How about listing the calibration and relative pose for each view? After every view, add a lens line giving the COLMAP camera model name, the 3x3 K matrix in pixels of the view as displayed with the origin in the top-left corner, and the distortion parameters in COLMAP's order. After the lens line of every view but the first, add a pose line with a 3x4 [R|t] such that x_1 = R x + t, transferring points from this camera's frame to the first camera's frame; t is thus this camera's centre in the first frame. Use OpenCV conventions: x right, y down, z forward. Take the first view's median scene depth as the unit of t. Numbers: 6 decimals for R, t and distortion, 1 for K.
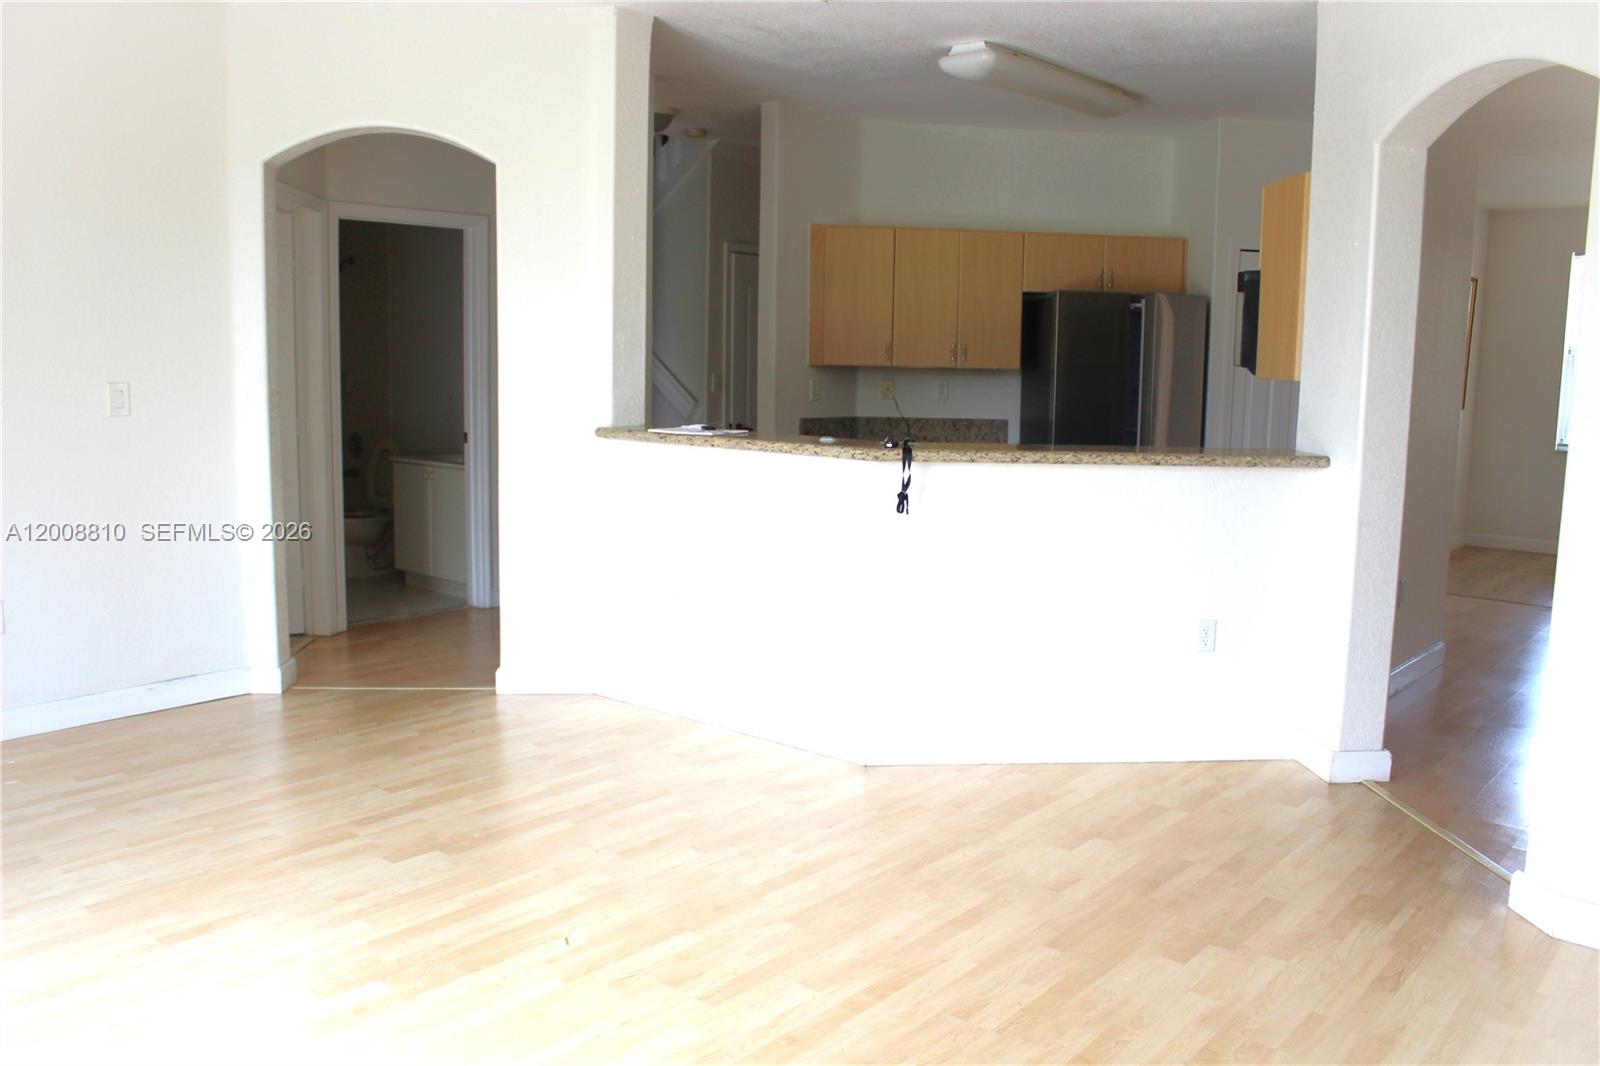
lens RADIAL K [[1340.8, 0, 807.8], [0, 1340.8, 534.4], [0, 0, 1]] dist [-0.170503, 0.154268]
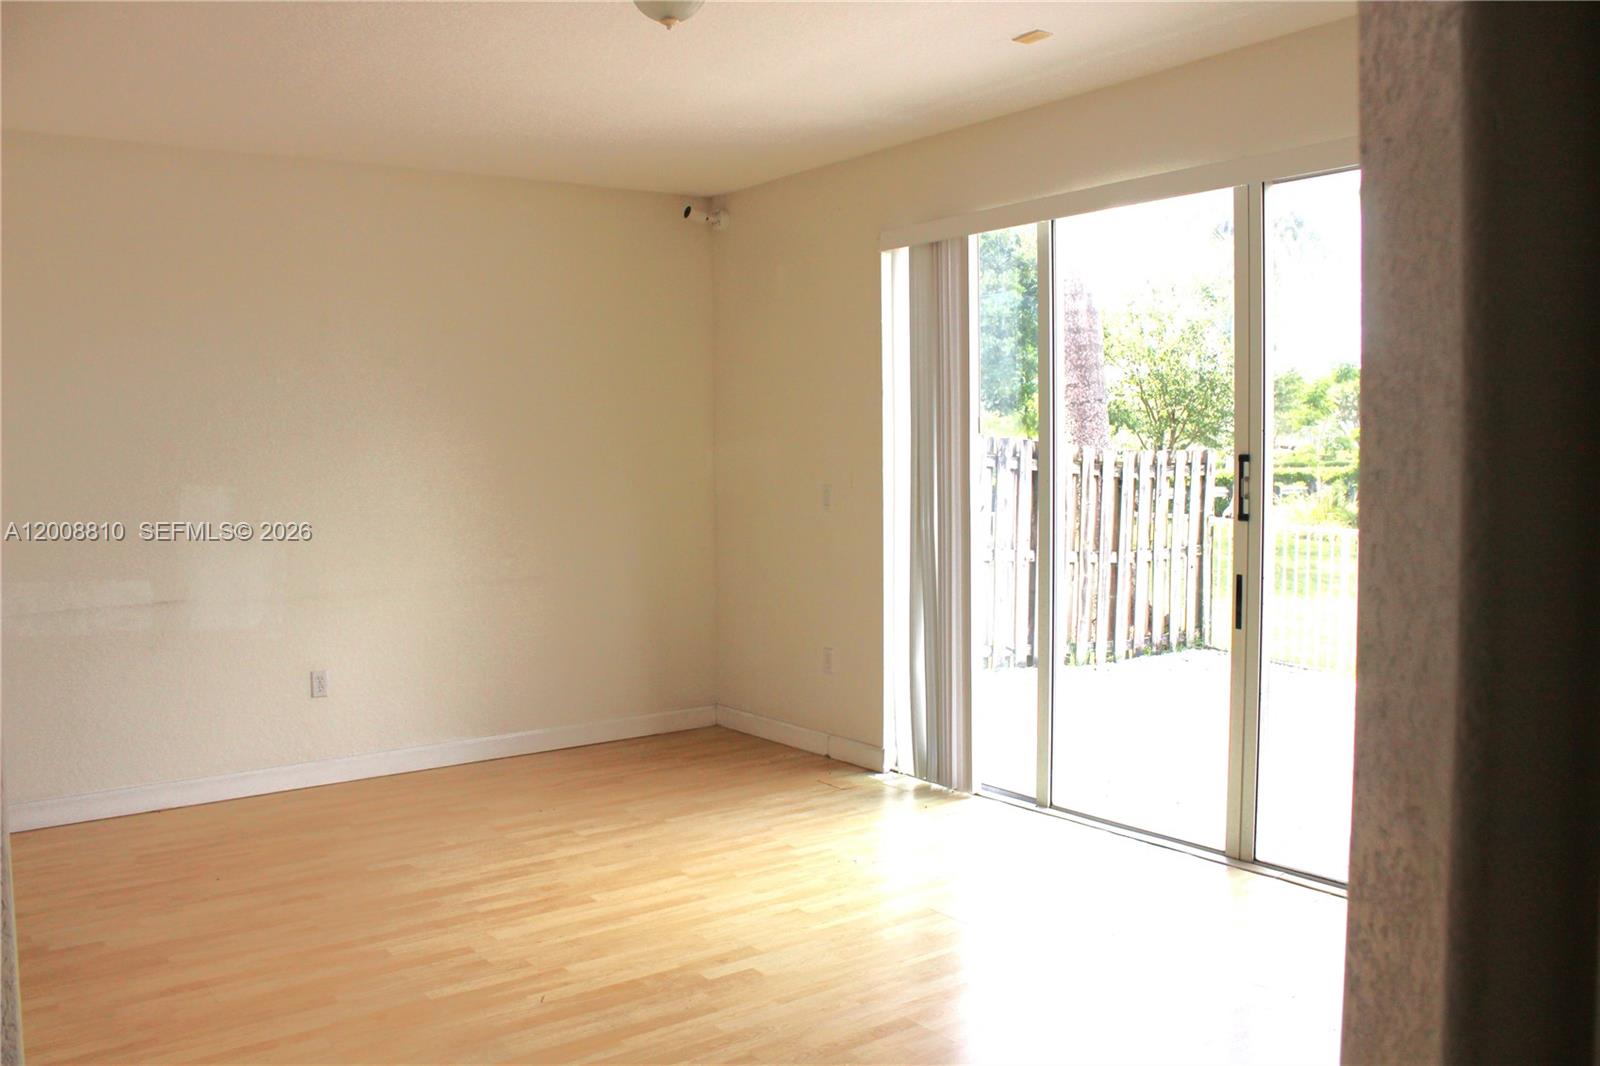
lens RADIAL K [[1340.8, 0, 807.8], [0, 1340.8, 534.4], [0, 0, 1]] dist [-0.170503, 0.154268]
pose [[-0.974035, -0.027437, 0.224729, -0.644491], [0.017577, 0.980469, 0.195888, -0.287857], [-0.225714, 0.194752, -0.954529, 1.949725]]
